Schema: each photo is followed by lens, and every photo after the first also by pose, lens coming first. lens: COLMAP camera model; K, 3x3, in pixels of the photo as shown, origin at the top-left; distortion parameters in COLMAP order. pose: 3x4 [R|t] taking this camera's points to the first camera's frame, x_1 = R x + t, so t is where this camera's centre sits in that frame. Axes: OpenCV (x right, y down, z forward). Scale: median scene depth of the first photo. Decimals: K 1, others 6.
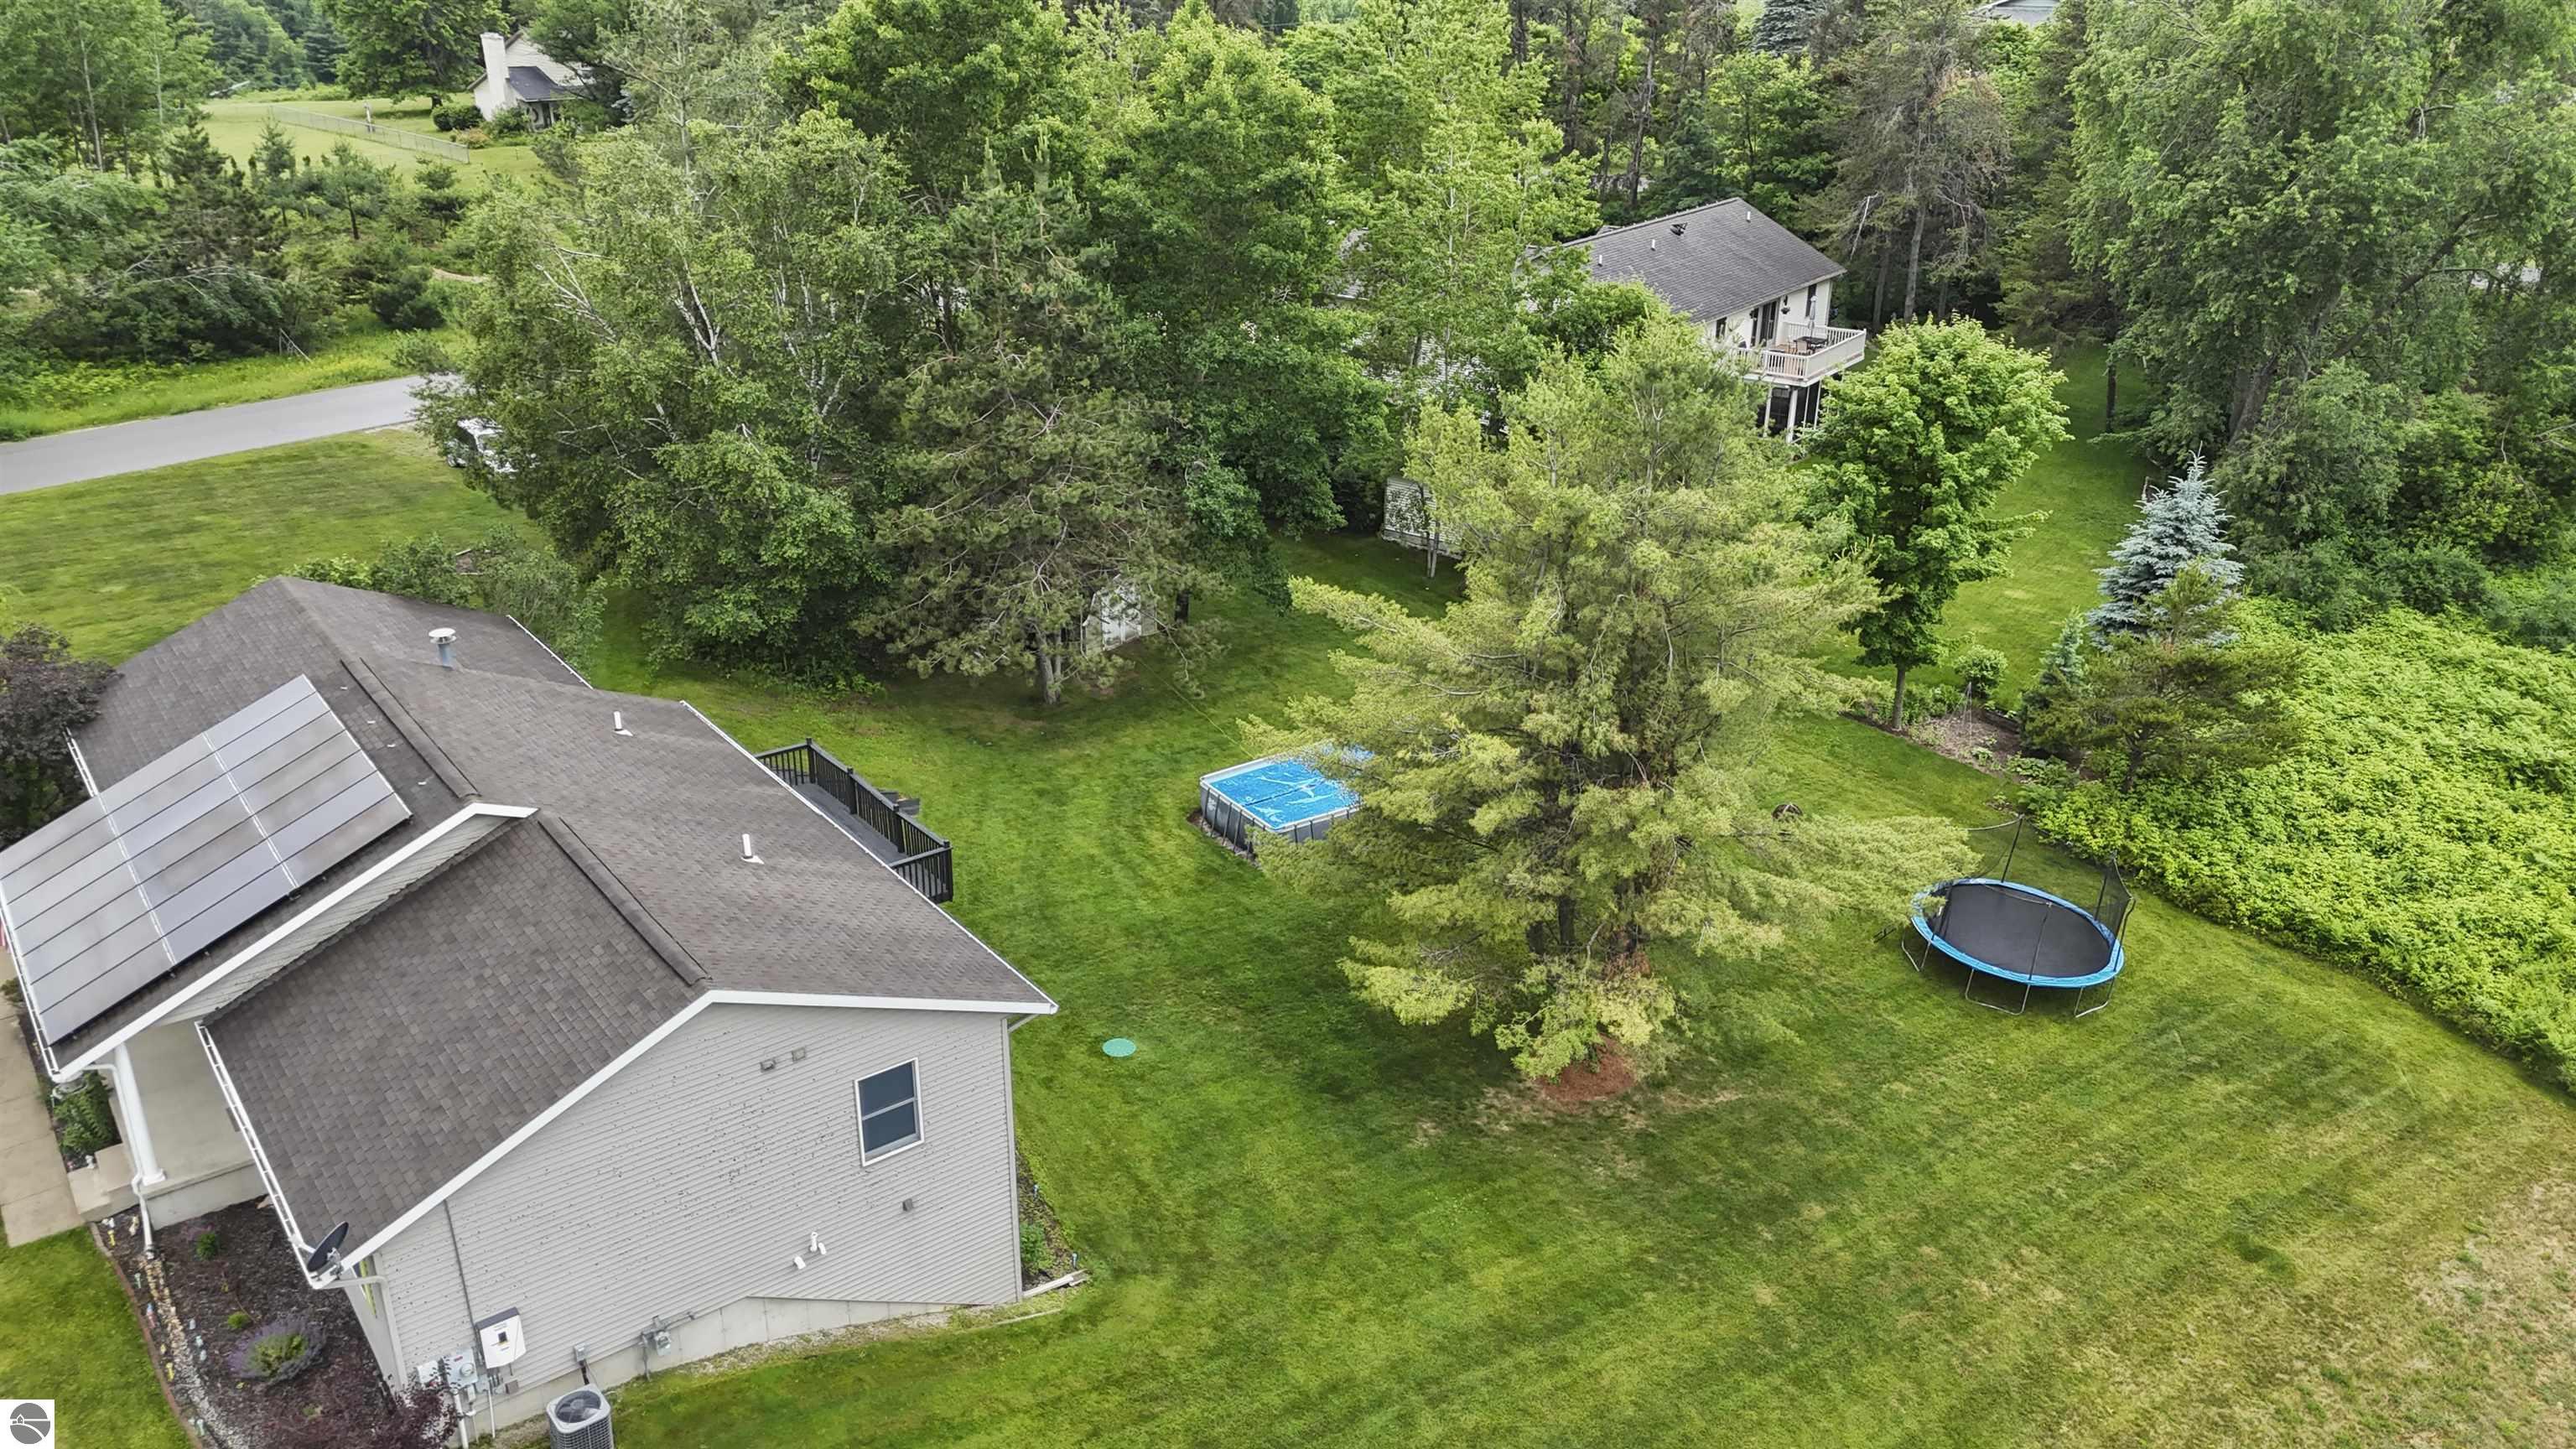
lens RADIAL K [[1906.3, 0, 1302.7], [0, 1906.3, 703.2], [0, 0, 1]] dist [0.076938, -0.074000]
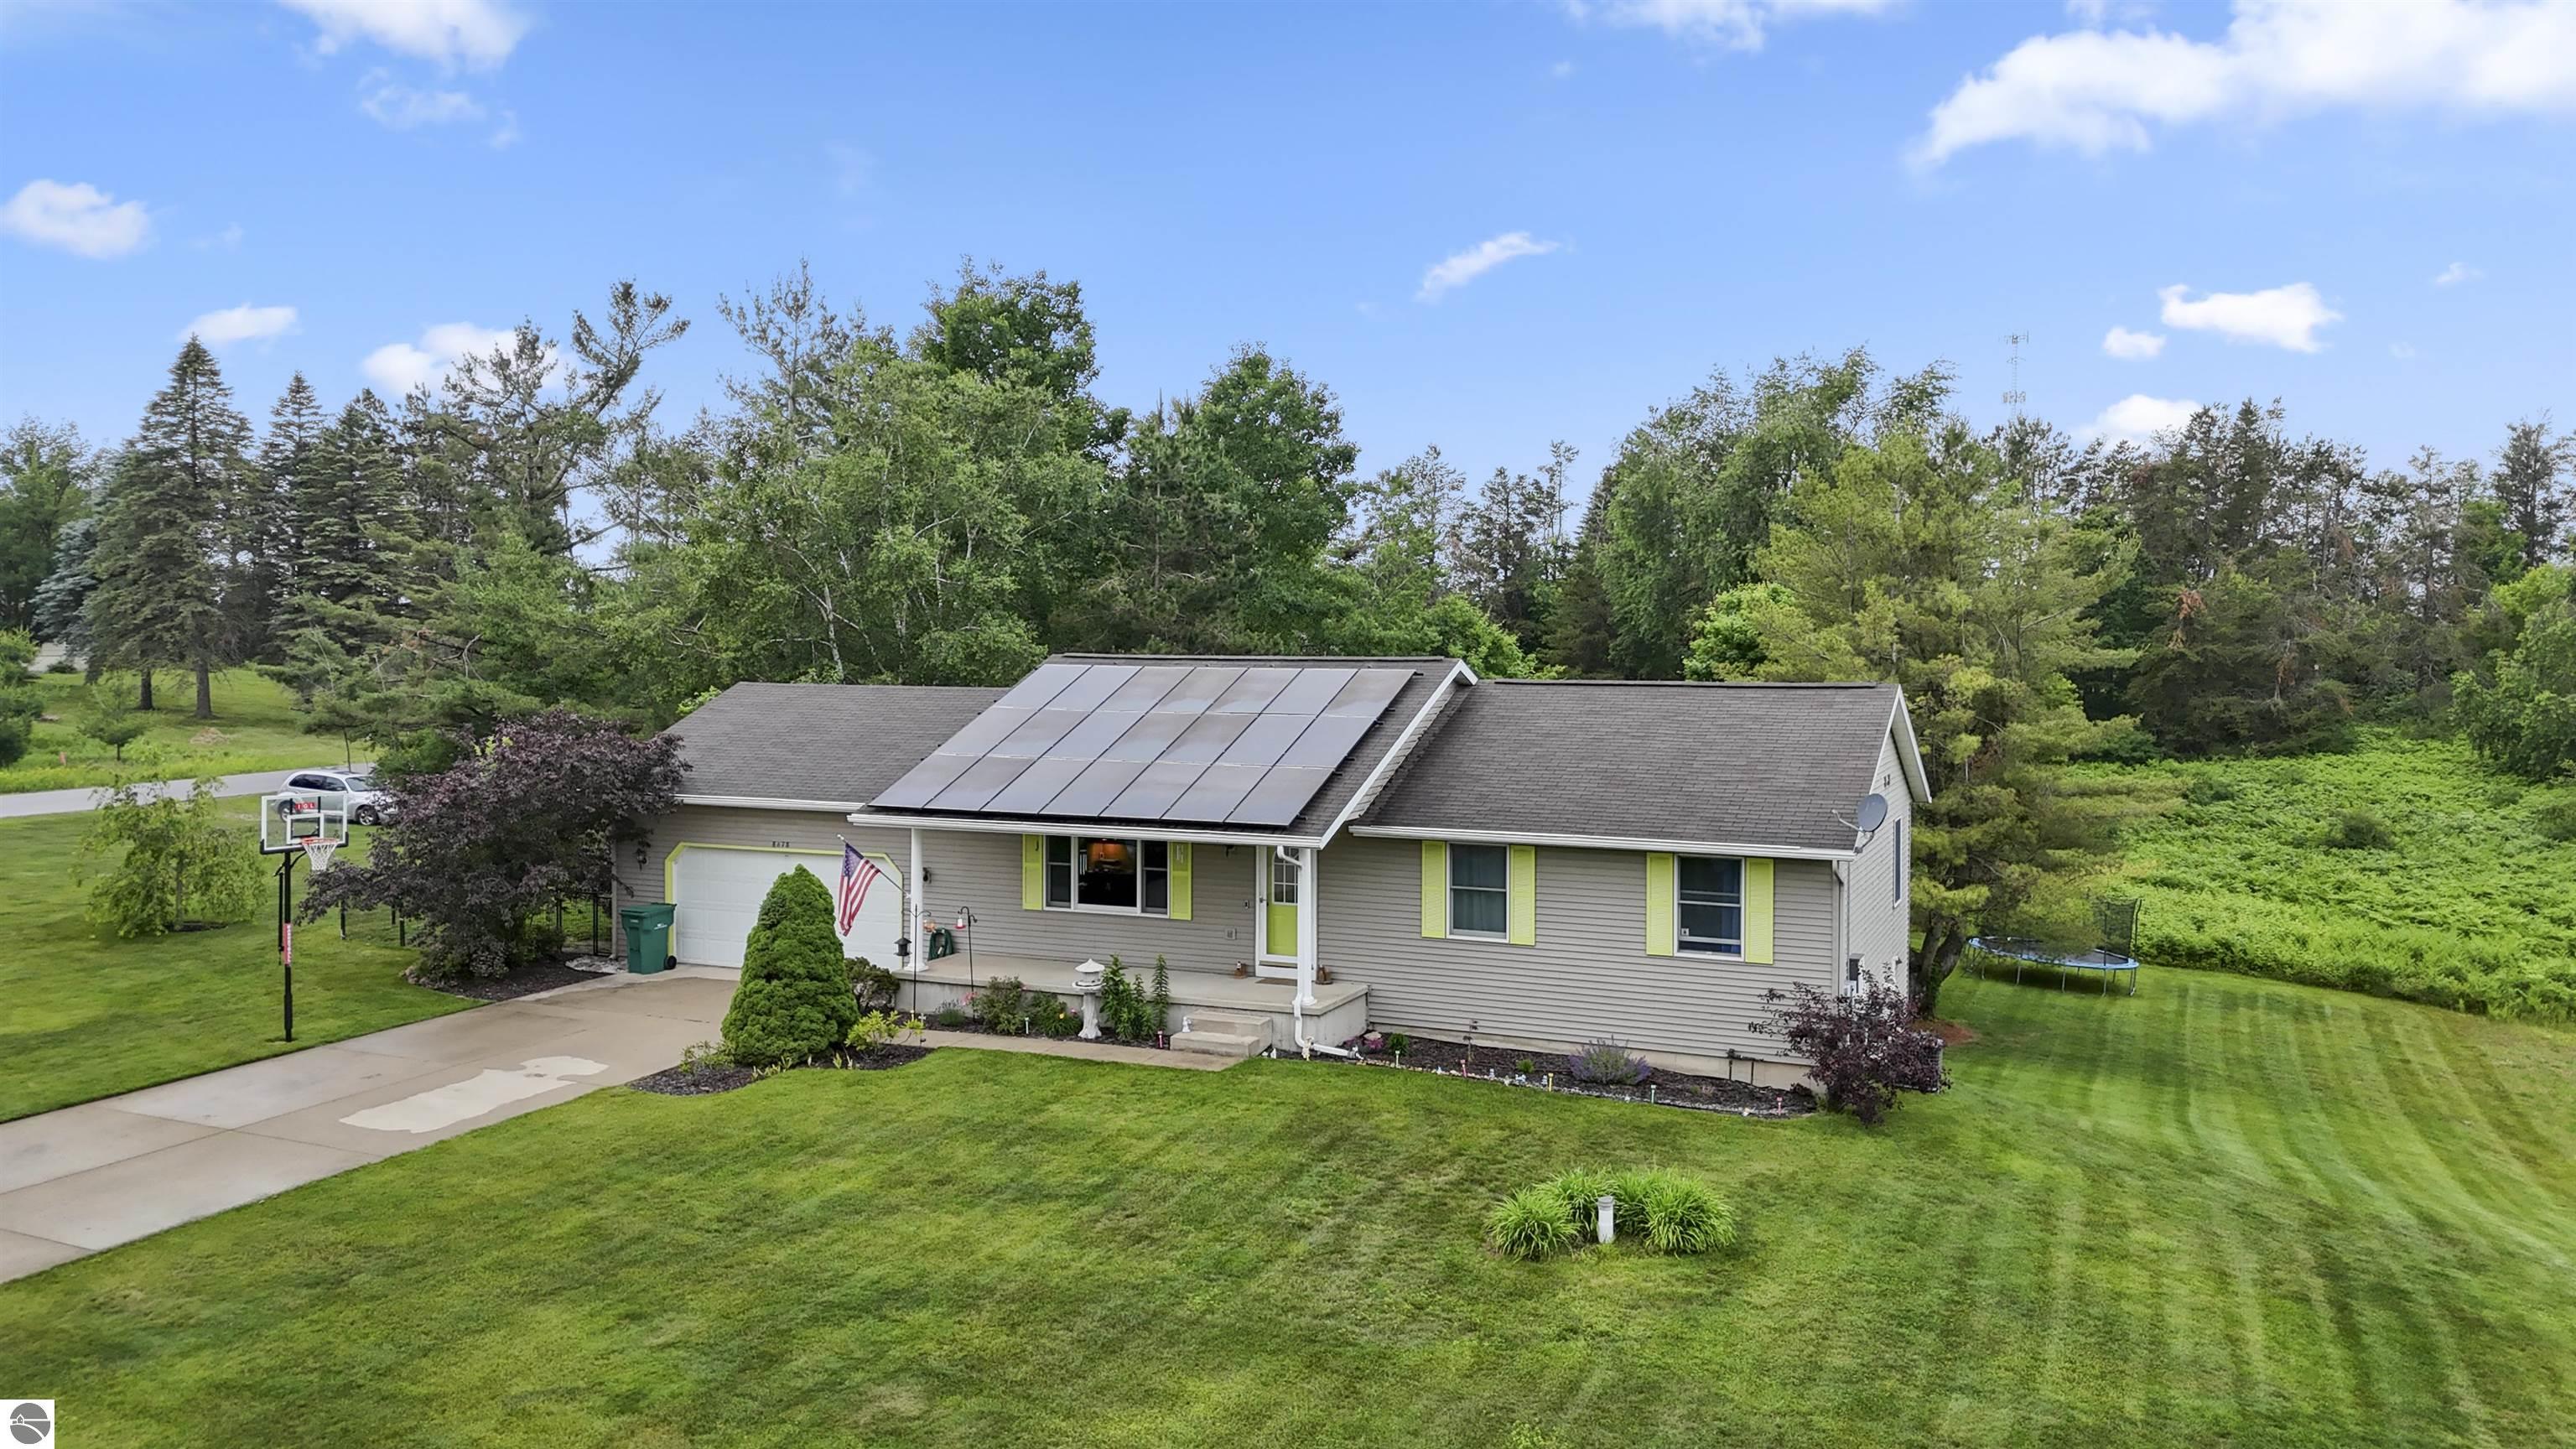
lens RADIAL K [[1906.3, 0, 1281.3], [0, 1906.3, 716.5], [0, 0, 1]] dist [0.076938, -0.074000]
pose [[0.884488, -0.021917, 0.466048, -0.644464], [0.178532, 0.938770, -0.294680, 0.238770], [-0.431054, 0.343845, 0.834244, 0.101128]]
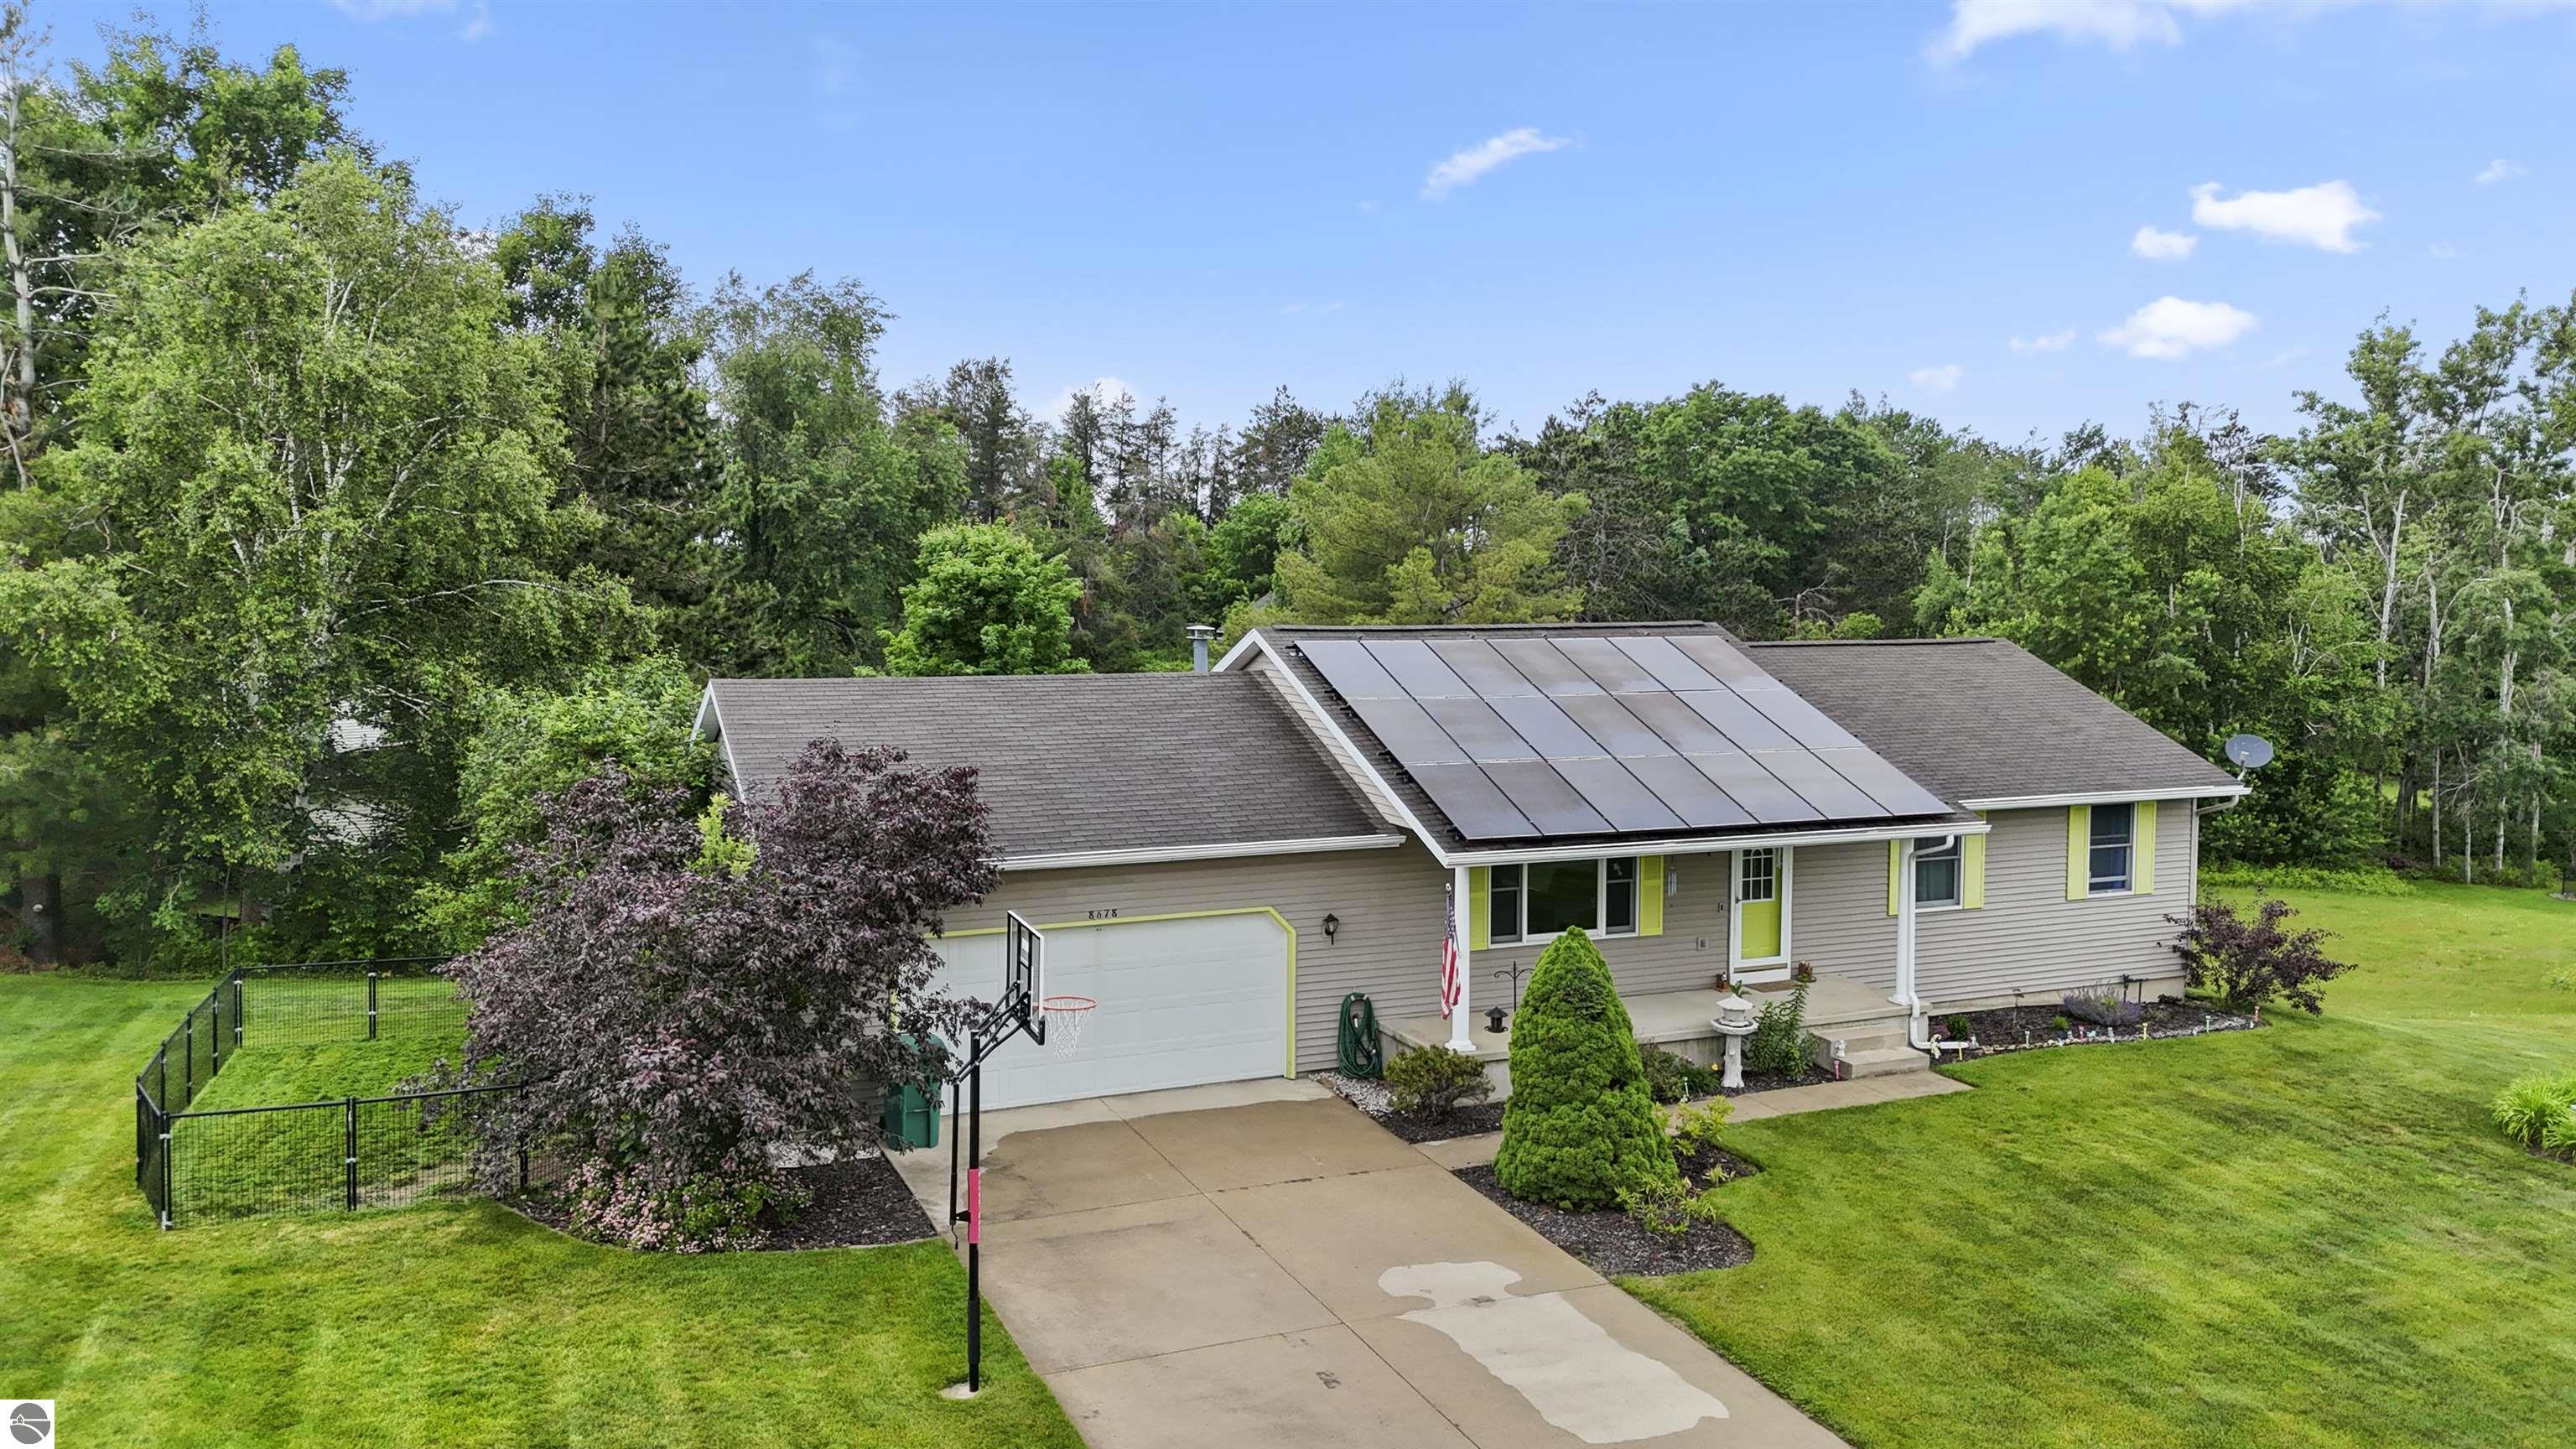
lens RADIAL K [[1906.3, 0, 1298.3], [0, 1906.3, 715.8], [0, 0, 1]] dist [0.076938, -0.074000]
pose [[0.238687, -0.078778, 0.967896, -0.933778], [0.366434, 0.930329, -0.014643, 0.018884], [-0.899308, 0.358165, 0.250924, 0.605413]]
